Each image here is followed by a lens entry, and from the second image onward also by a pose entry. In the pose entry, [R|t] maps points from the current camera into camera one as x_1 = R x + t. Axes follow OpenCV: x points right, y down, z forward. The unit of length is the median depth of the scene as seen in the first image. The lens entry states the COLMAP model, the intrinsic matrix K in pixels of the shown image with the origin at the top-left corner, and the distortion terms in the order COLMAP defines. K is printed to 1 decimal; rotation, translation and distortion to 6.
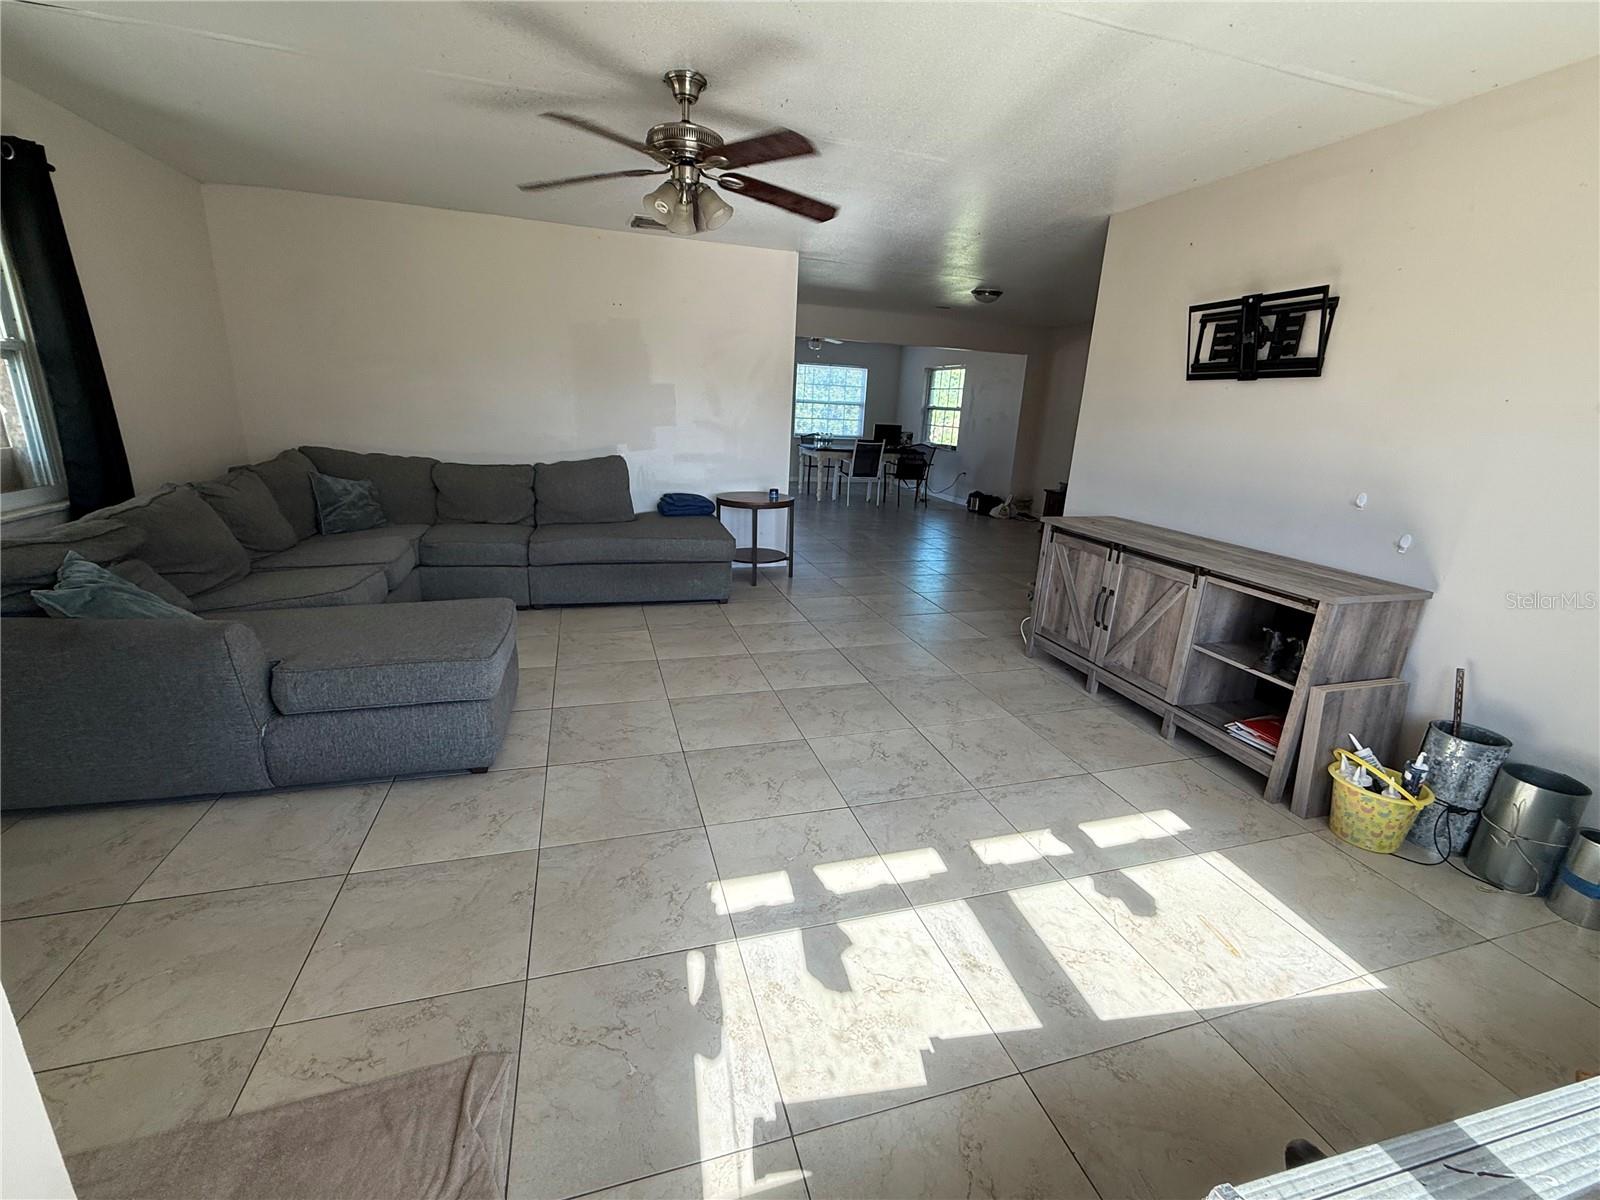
lens RADIAL K [[679.1, 0, 800.0], [0, 679.1, 600.0], [0, 0, 1]] dist [-0.001119, 0.000302]
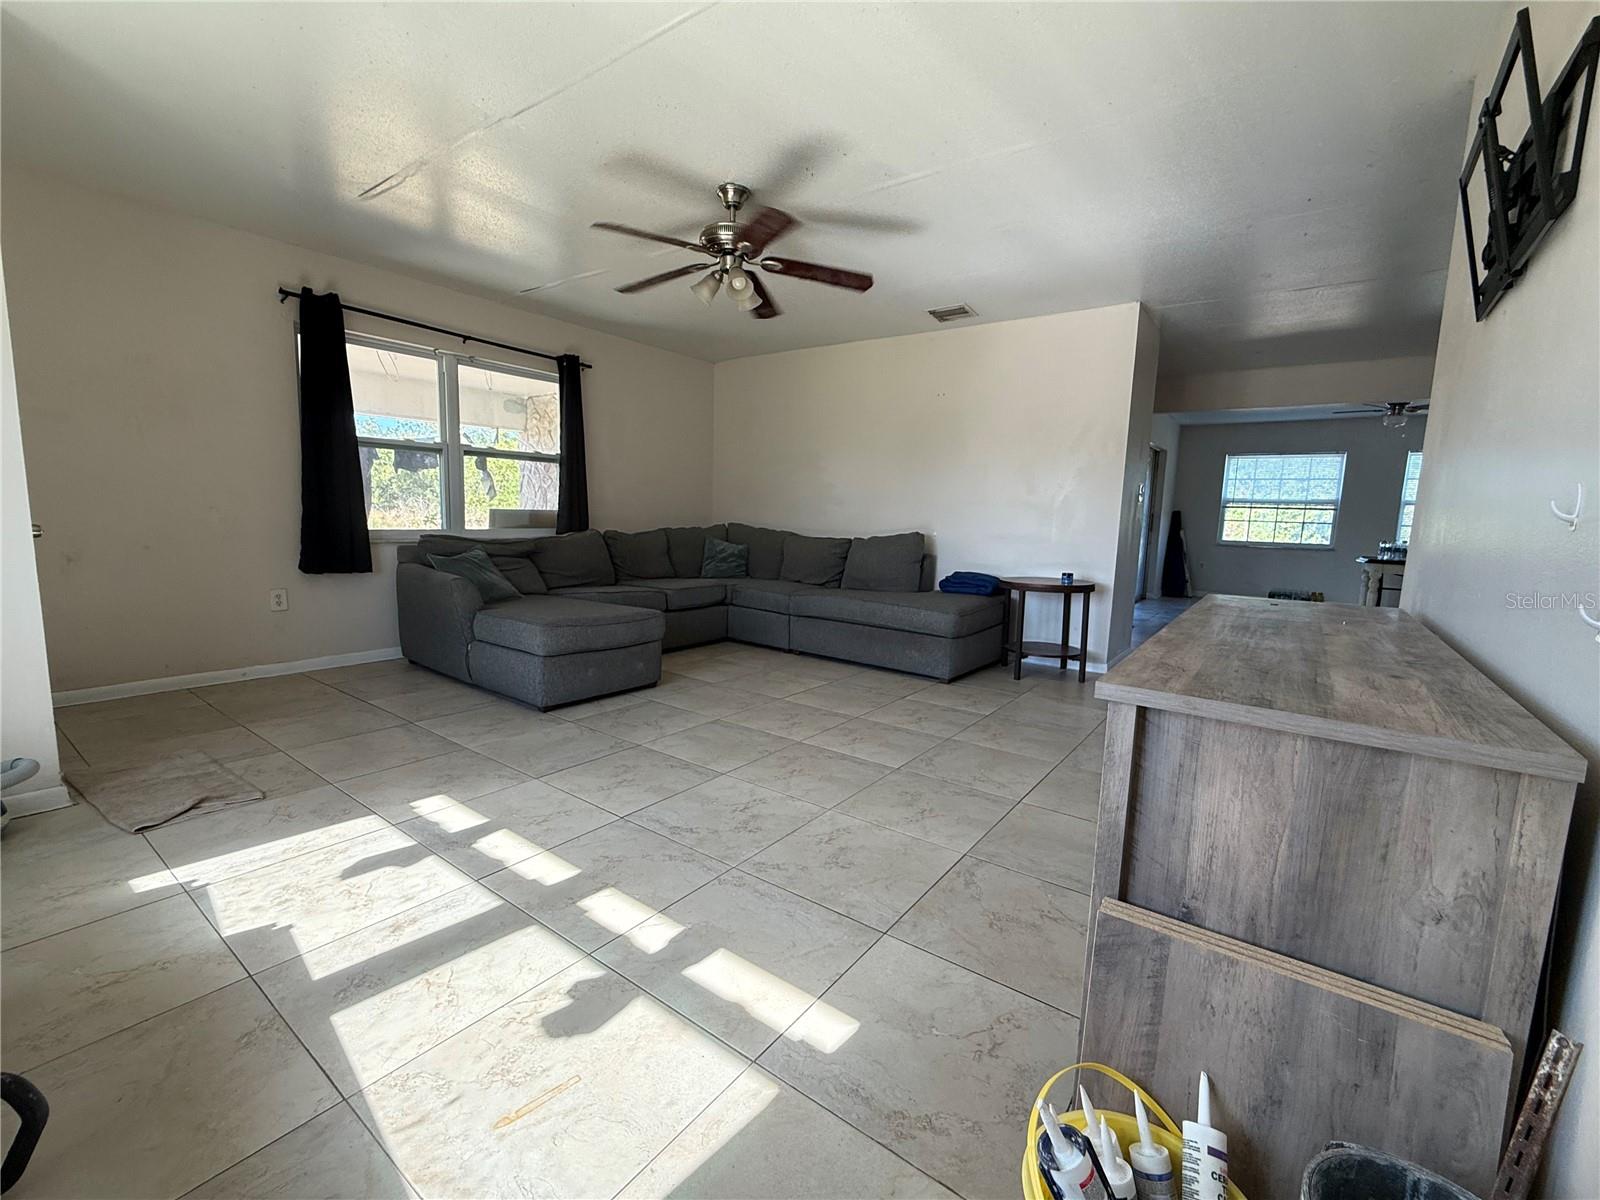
lens RADIAL K [[679.1, 0, 800.0], [0, 679.1, 600.0], [0, 0, 1]] dist [-0.001119, 0.000302]
pose [[0.594256, 0.073759, -0.800887, 0.718201], [-0.225862, 0.971019, -0.078161, 0.016235], [0.771911, 0.227337, 0.593693, 0.407004]]
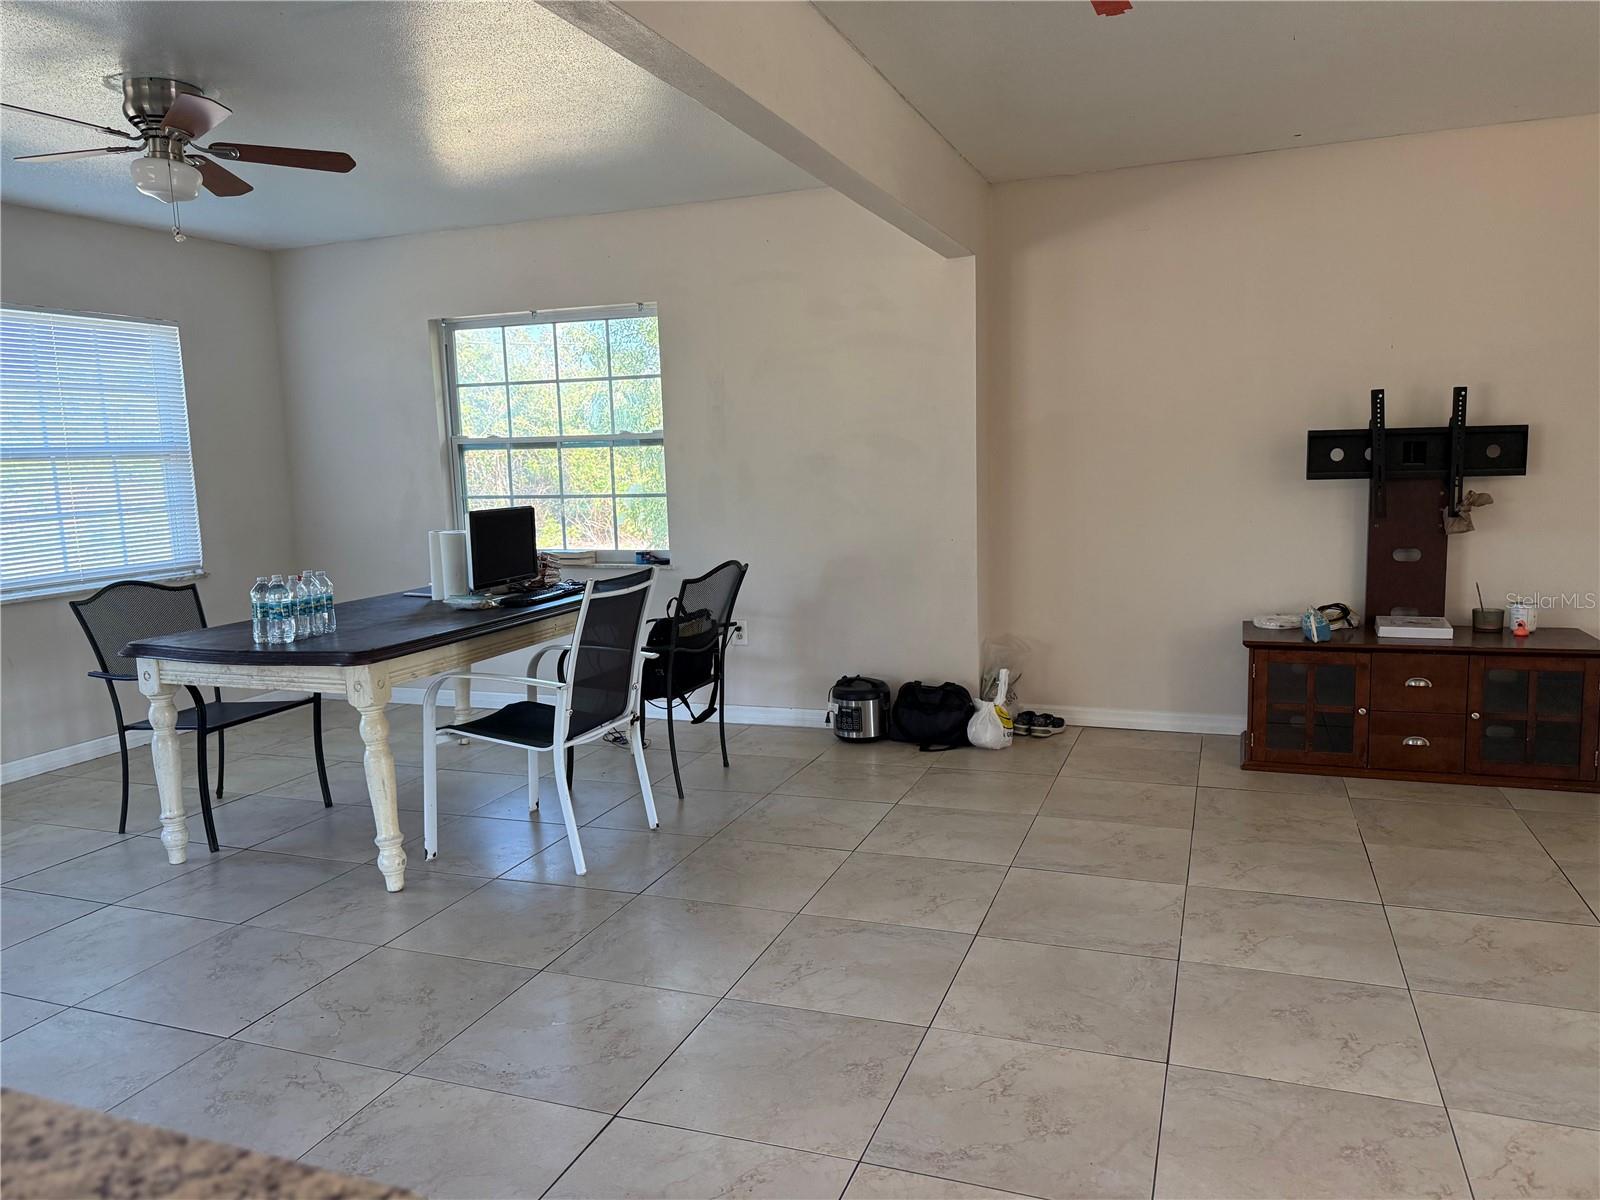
lens RADIAL K [[1133.6, 0, 800.0], [0, 1133.6, 600.0], [0, 0, 1]] dist [0.052943, -0.070517]
pose [[0.611891, -0.173020, 0.771786, -0.472077], [0.278879, 0.960309, -0.005818, -0.591450], [-0.740146, 0.218795, 0.635856, 1.999749]]
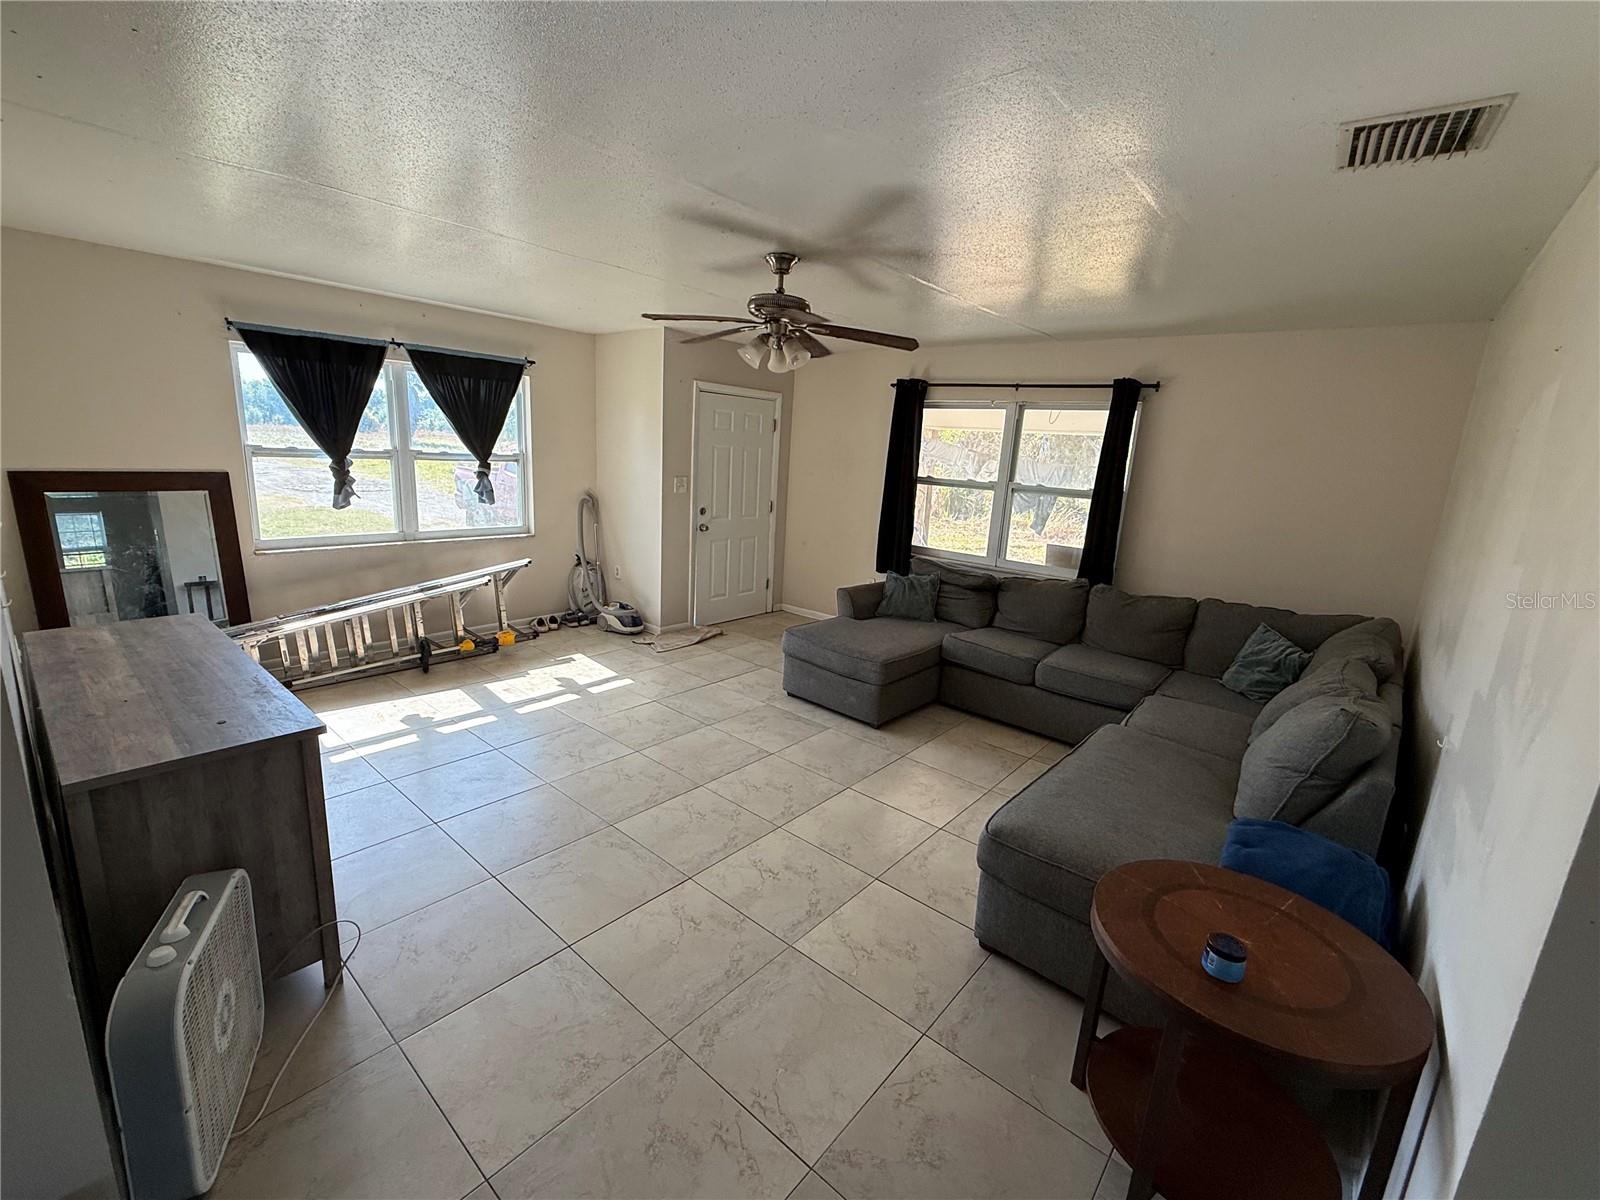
lens RADIAL K [[679.1, 0, 800.0], [0, 679.1, 600.0], [0, 0, 1]] dist [-0.001119, 0.000302]
pose [[-0.838230, 0.025169, -0.544736, 0.382816], [-0.243245, 0.876791, 0.414812, -0.562712], [0.488060, 0.480212, -0.728830, 1.701952]]
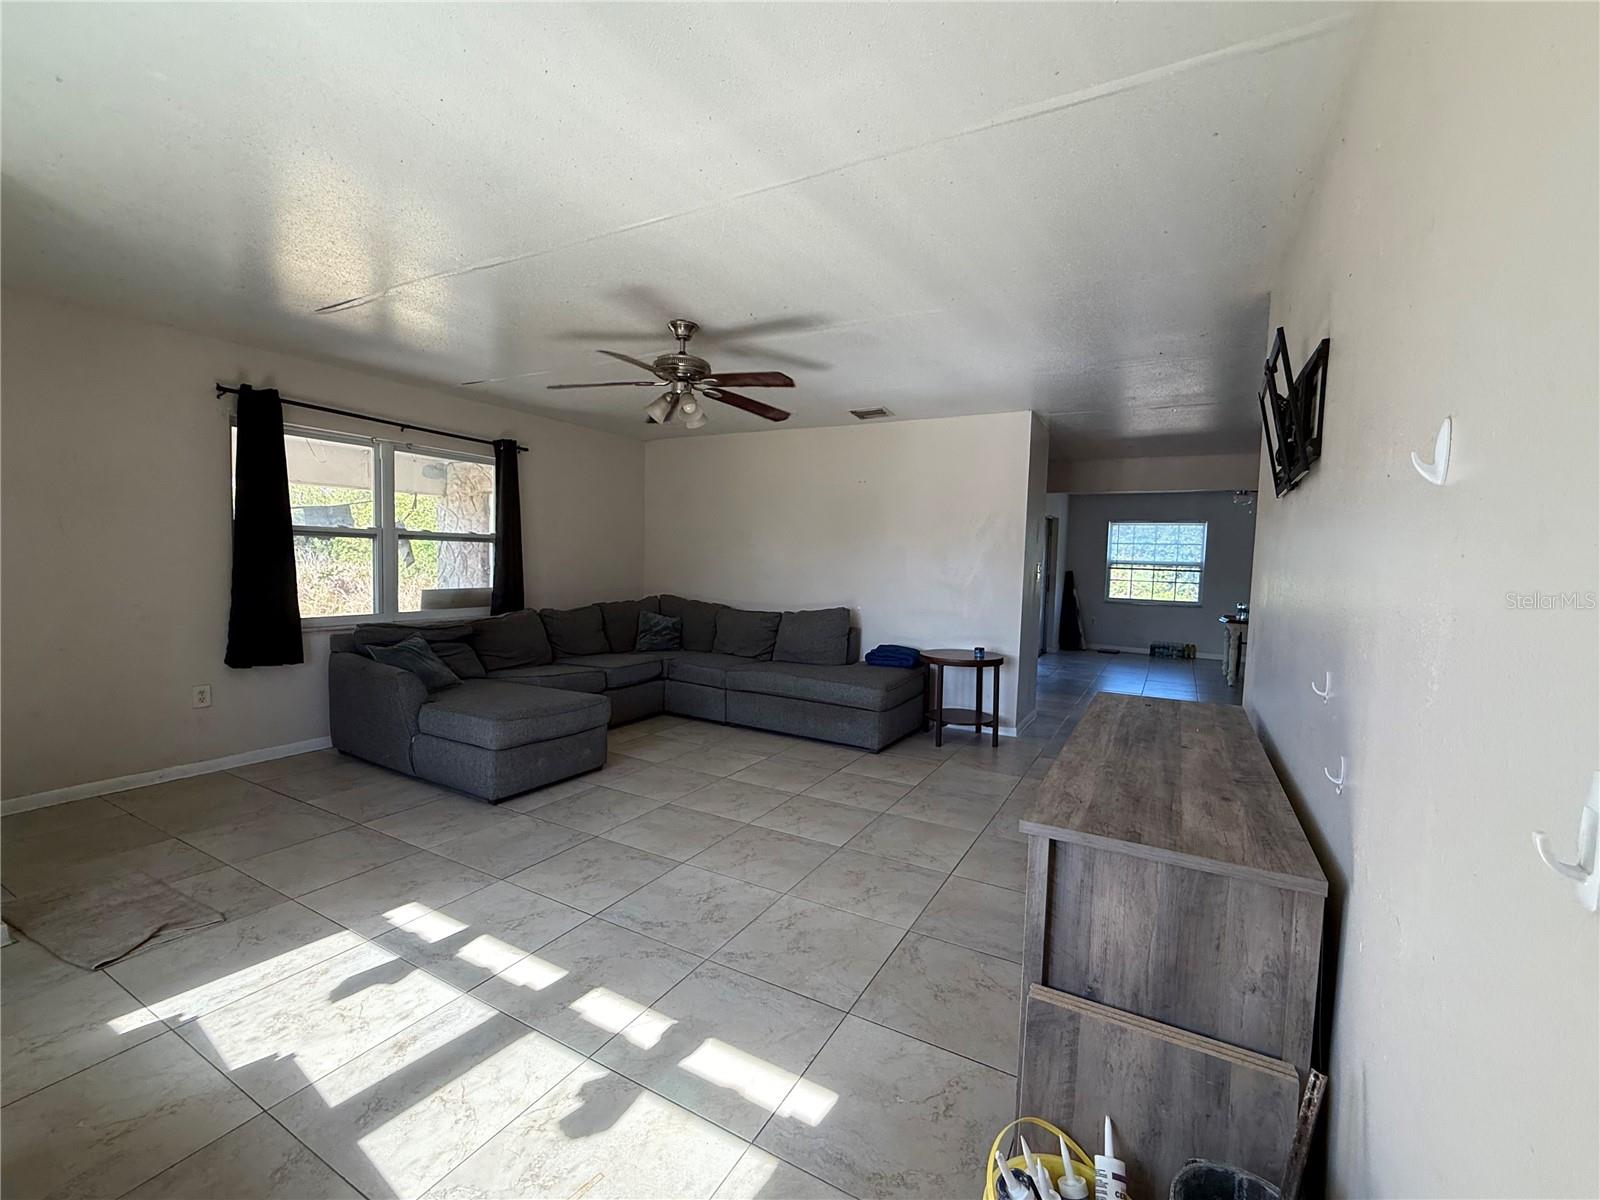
lens RADIAL K [[679.1, 0, 800.0], [0, 679.1, 600.0], [0, 0, 1]] dist [-0.001119, 0.000302]
pose [[0.690872, 0.015448, -0.722812, 0.758794], [-0.195621, 0.966473, -0.166322, -0.036788], [0.696008, 0.256305, 0.670731, 0.296548]]
